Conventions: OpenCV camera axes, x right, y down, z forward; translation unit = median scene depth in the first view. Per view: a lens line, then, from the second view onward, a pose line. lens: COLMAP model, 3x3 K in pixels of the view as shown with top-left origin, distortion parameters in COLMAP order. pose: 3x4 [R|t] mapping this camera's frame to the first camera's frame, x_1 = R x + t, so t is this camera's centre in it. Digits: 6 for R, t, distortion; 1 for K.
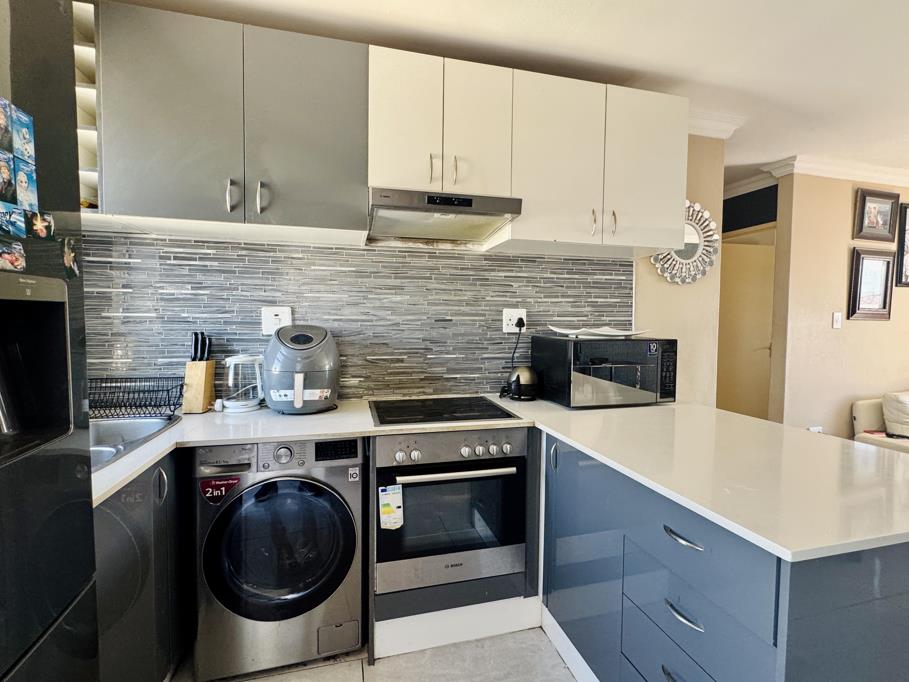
lens RADIAL K [[426.0, 0, 454.2], [0, 426.0, 340.2], [0, 0, 1]] dist [-0.000995, 0.000670]
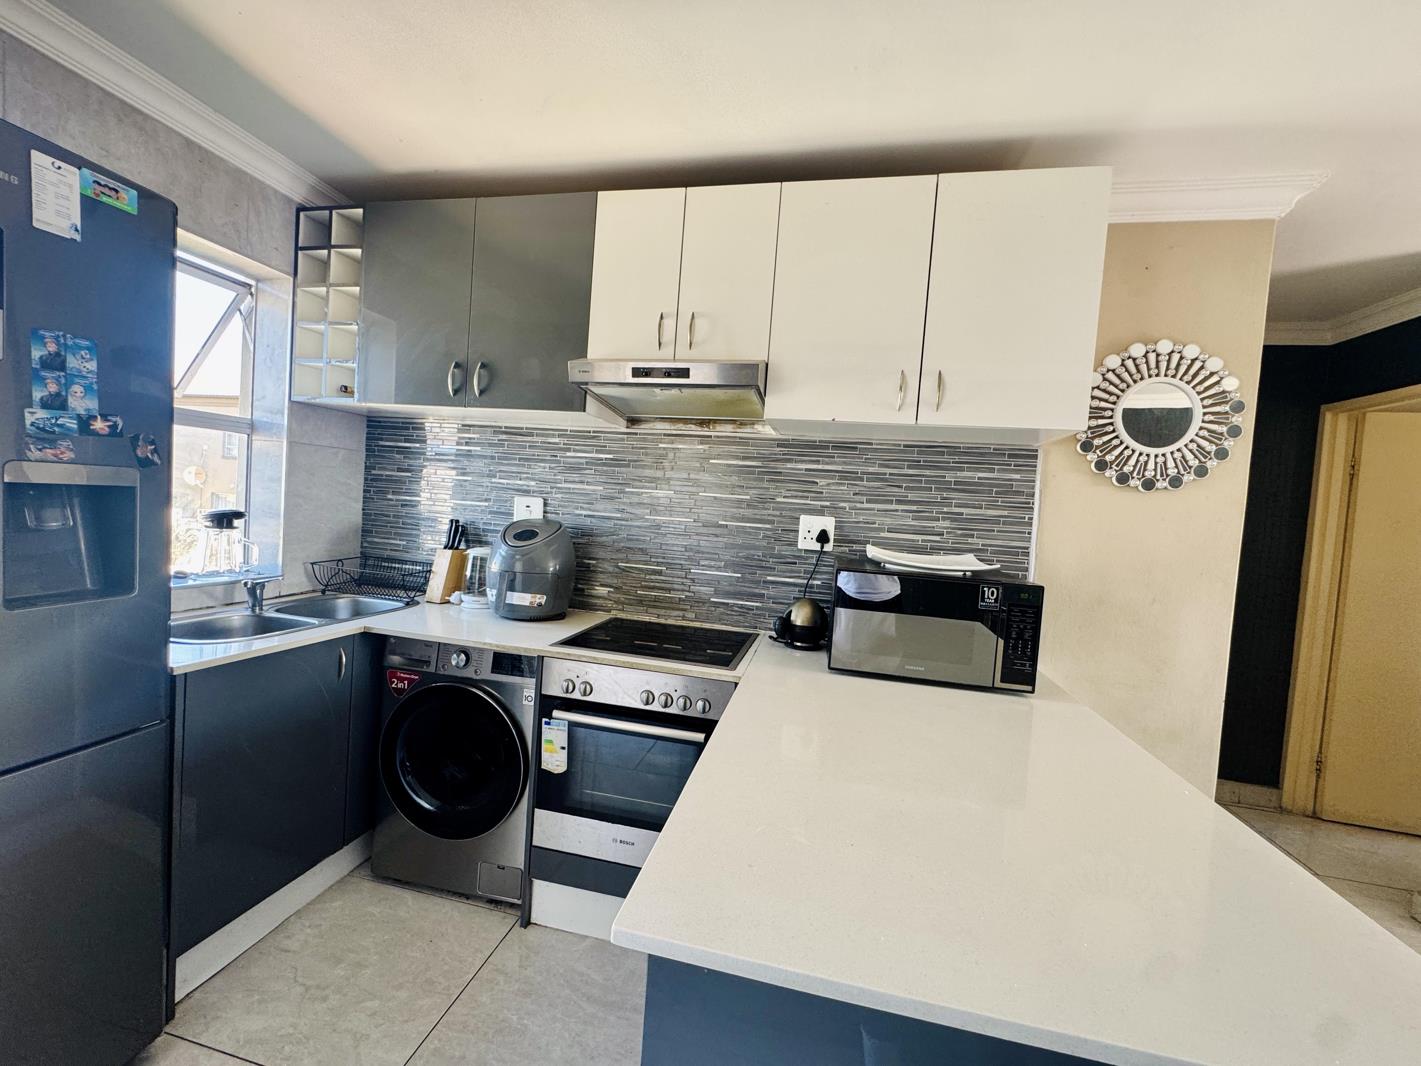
lens RADIAL K [[566.9, 0, 713.5], [0, 566.9, 531.8], [0, 0, 1]] dist [-0.000442, -0.000278]
pose [[0.890681, 0.075241, -0.448359, 0.447277], [-0.085661, 0.996320, -0.002972, -0.033915], [0.446485, 0.041054, 0.893849, 0.104611]]
